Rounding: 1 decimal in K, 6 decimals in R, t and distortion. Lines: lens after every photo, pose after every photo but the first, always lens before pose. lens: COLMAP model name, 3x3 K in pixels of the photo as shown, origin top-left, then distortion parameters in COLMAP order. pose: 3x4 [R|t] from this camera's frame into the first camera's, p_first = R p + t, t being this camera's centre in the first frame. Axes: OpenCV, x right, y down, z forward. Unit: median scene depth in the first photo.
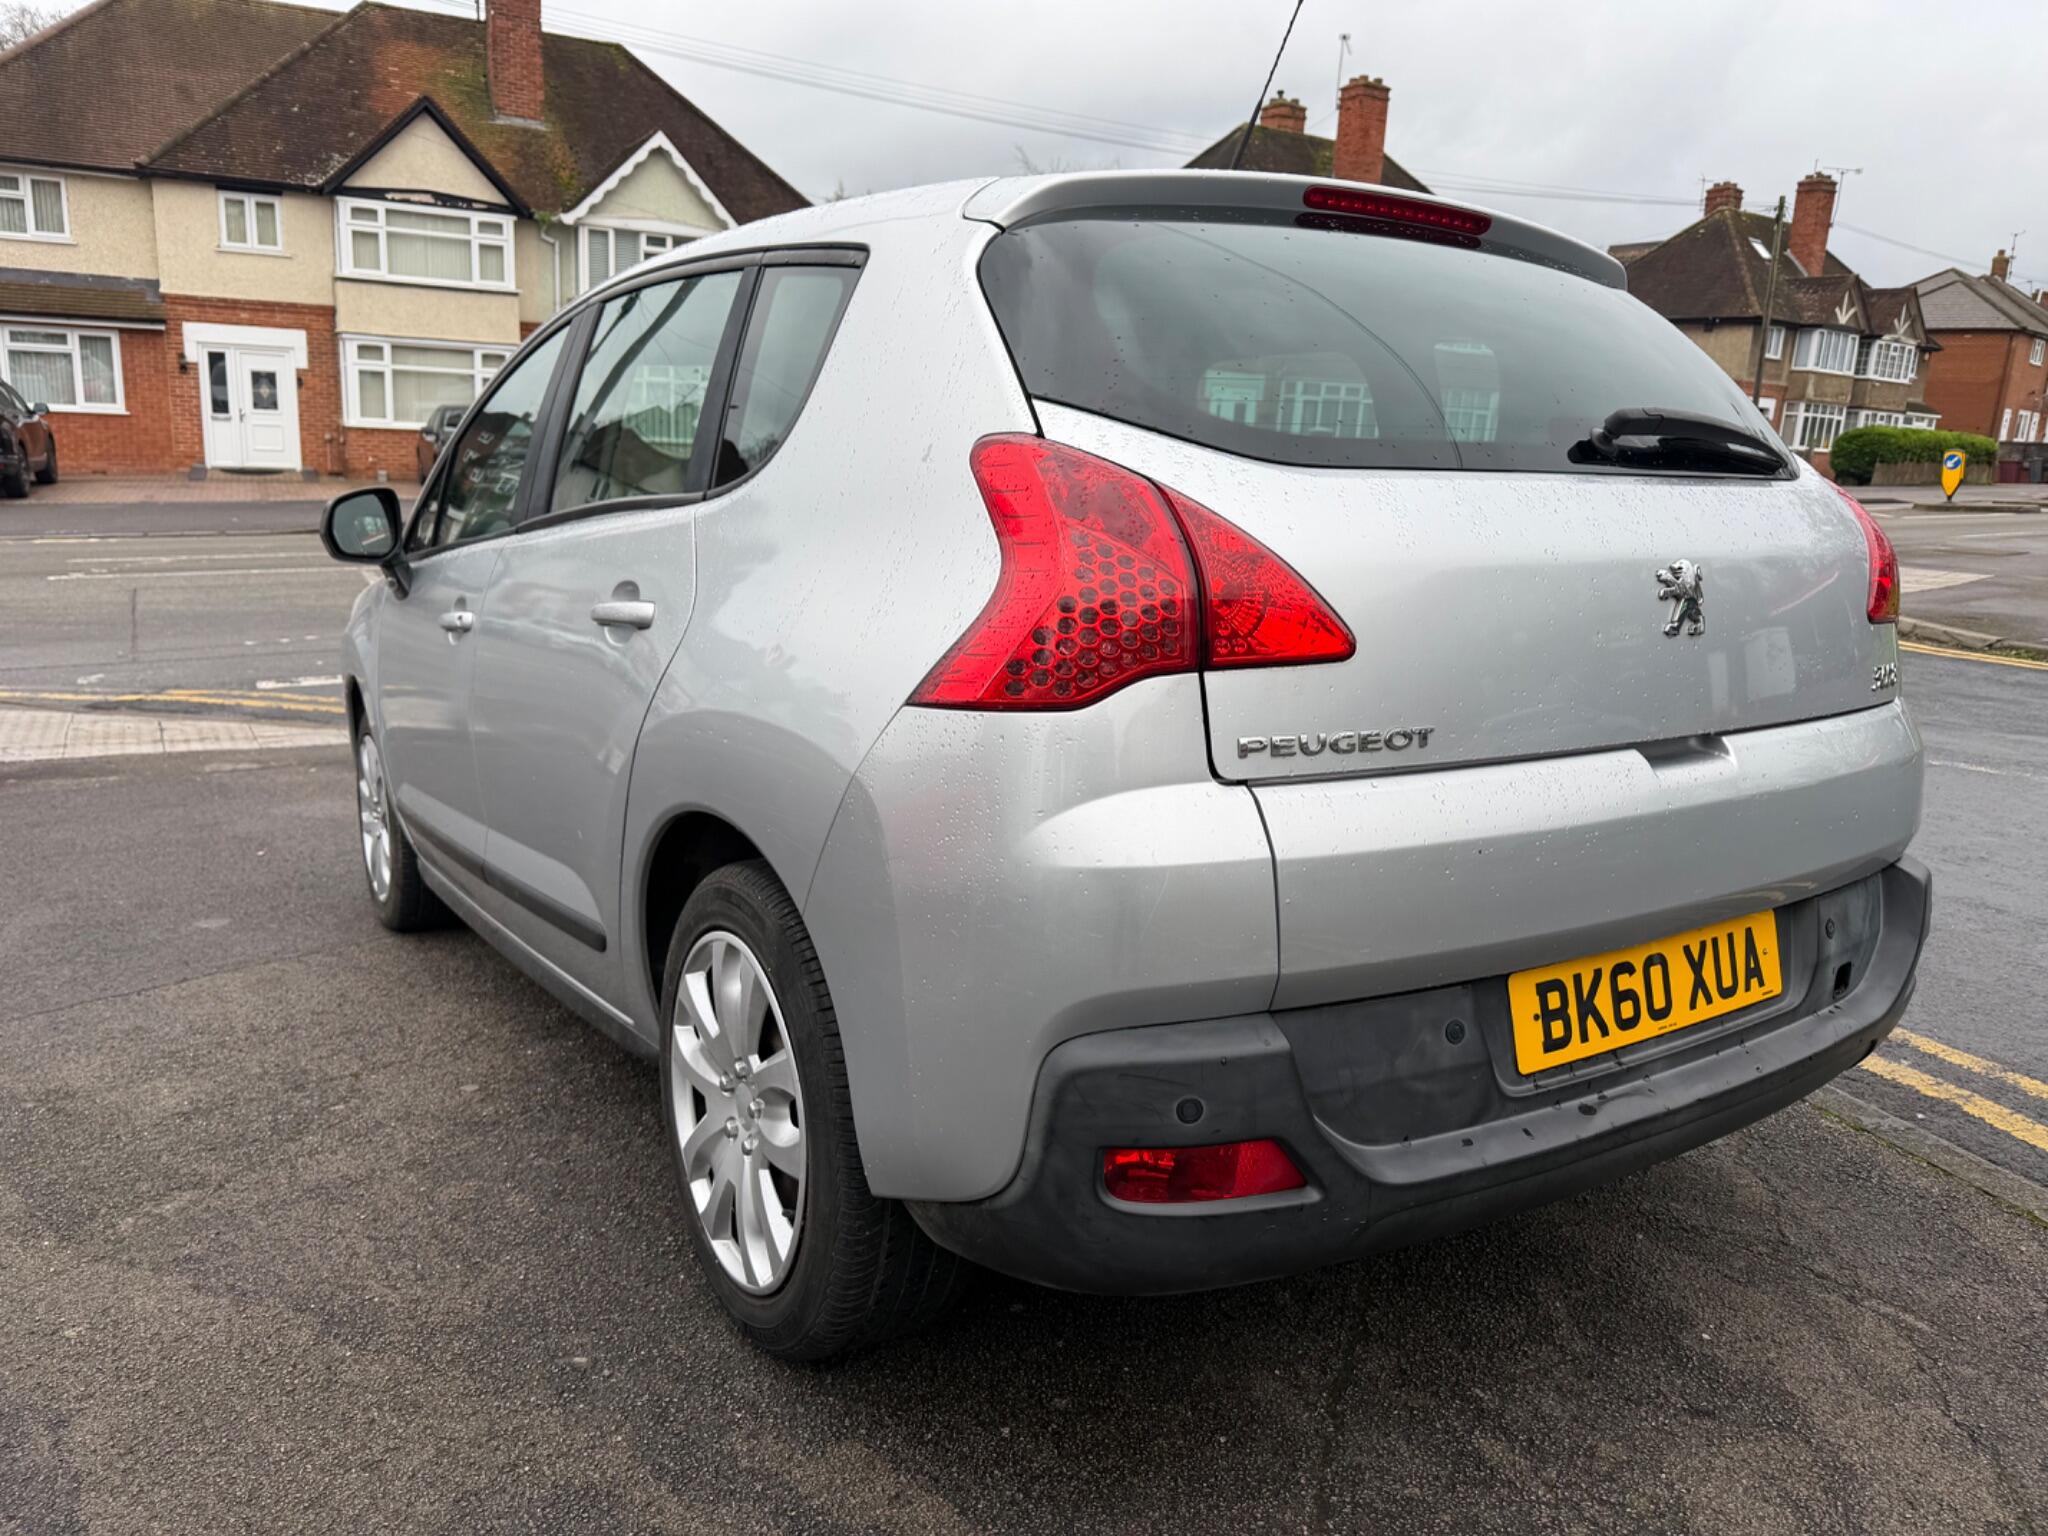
lens RADIAL K [[1456.9, 0, 1037.2], [0, 1456.9, 768.0], [0, 0, 1]] dist [0.010913, -0.014065]
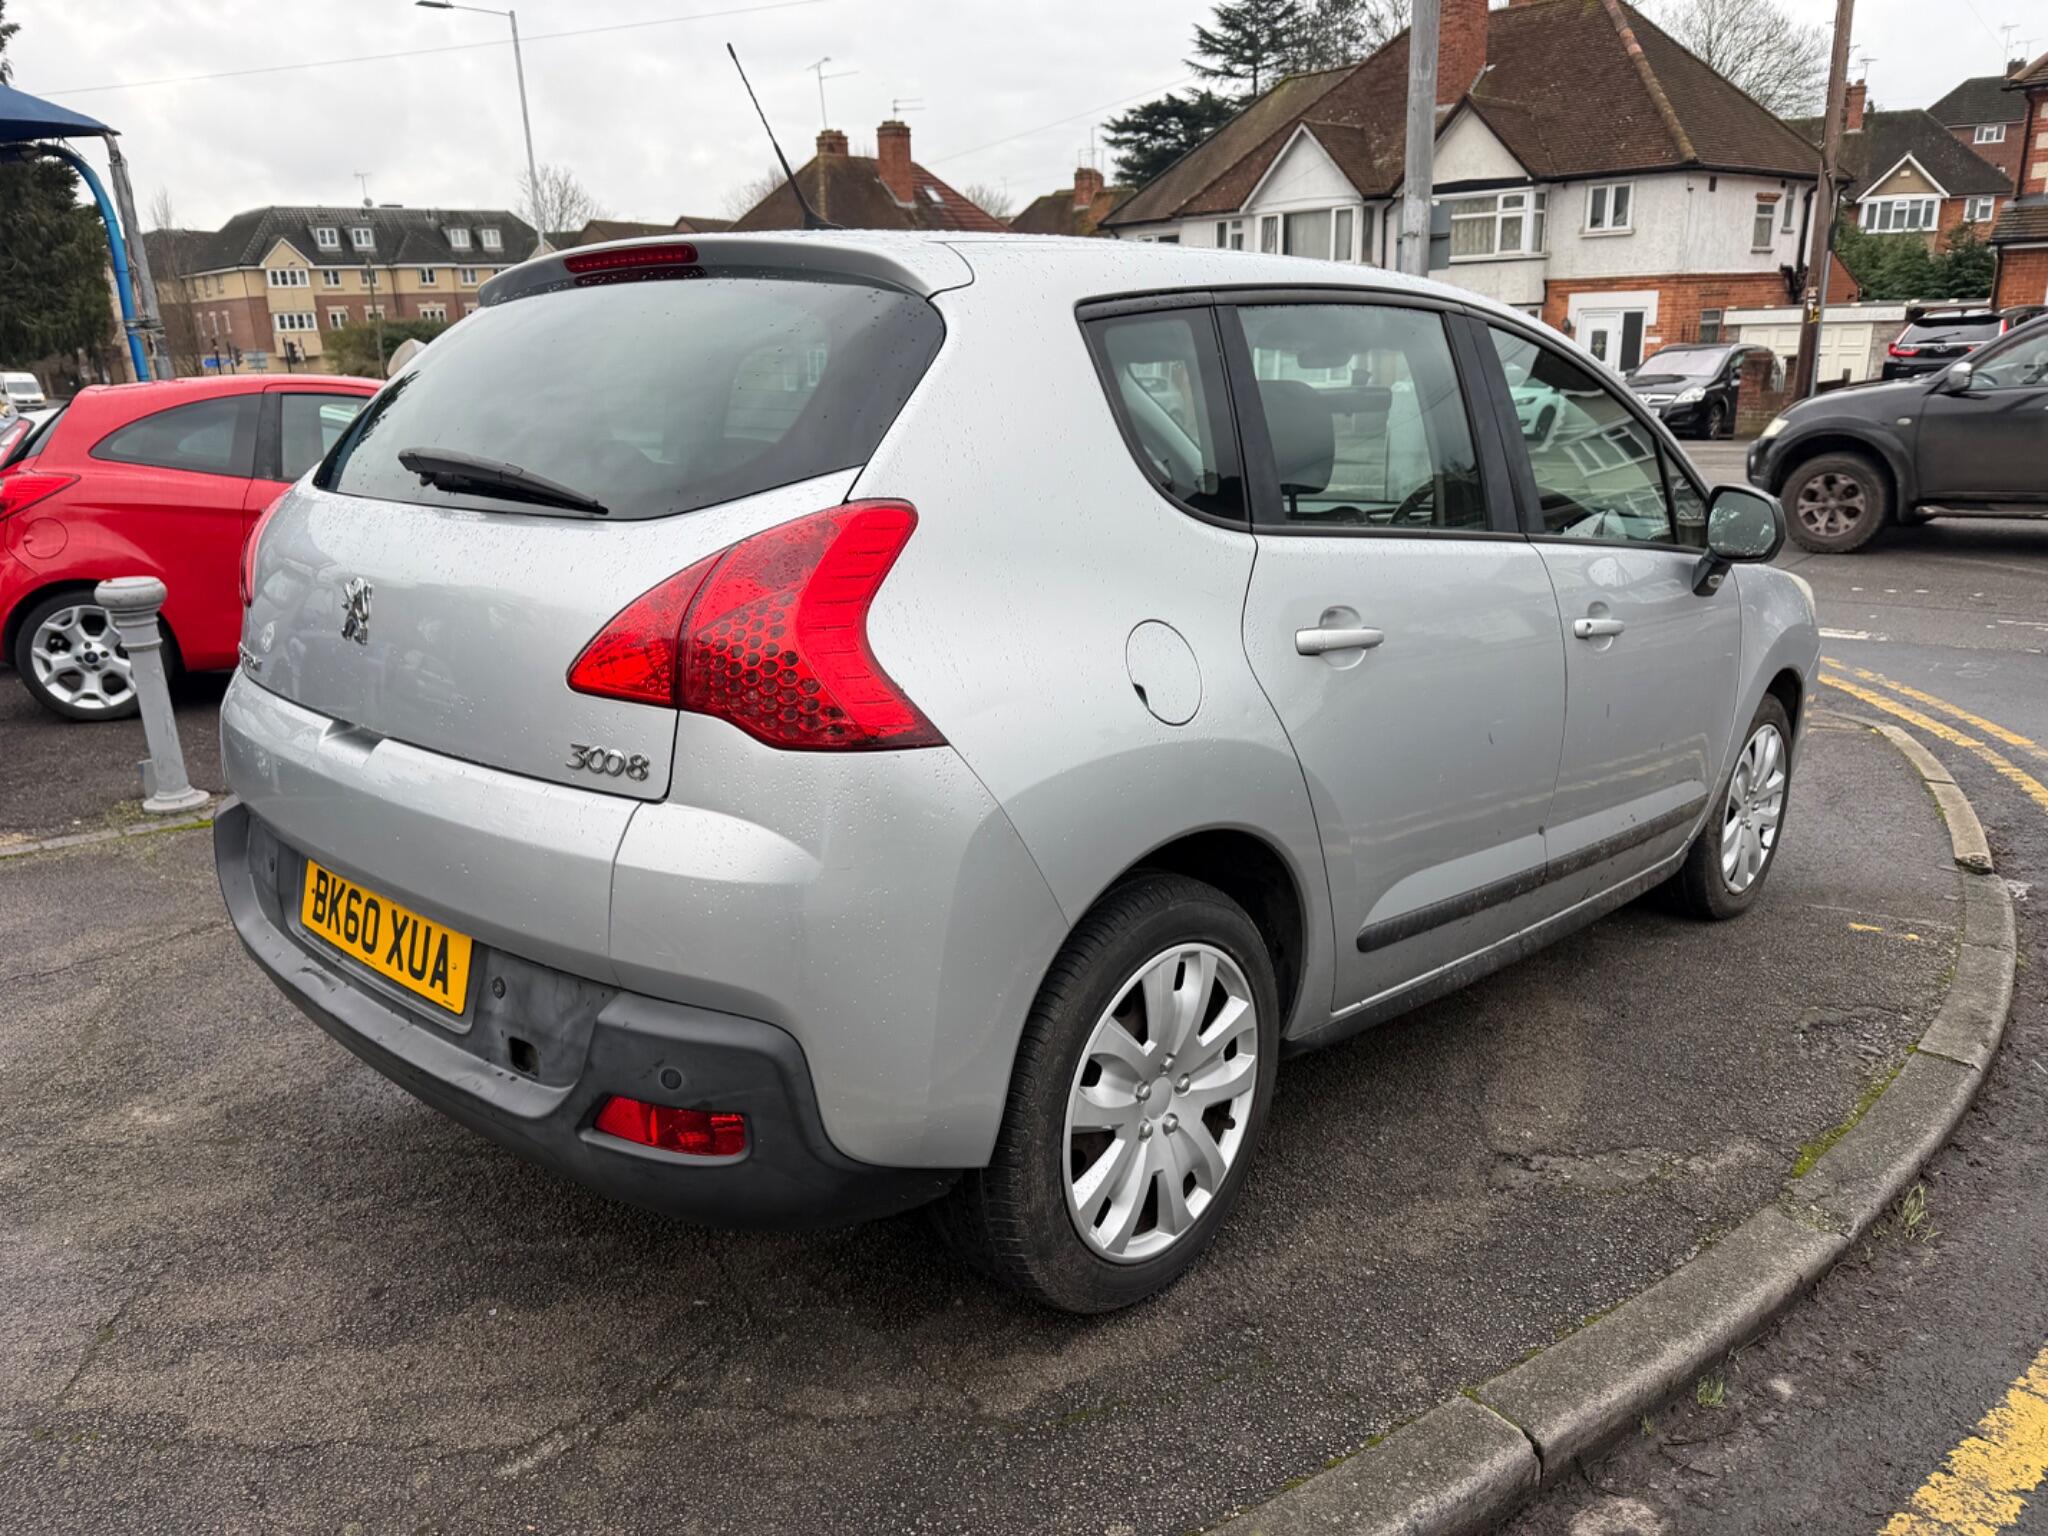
lens RADIAL K [[1456.9, 0, 1010.4], [0, 1456.9, 773.4], [0, 0, 1]] dist [0.010913, -0.014065]
pose [[0.230088, 0.231148, -0.945320, 1.564870], [-0.178626, 0.964910, 0.192461, -0.283188], [0.956636, 0.124575, 0.263304, 1.101563]]
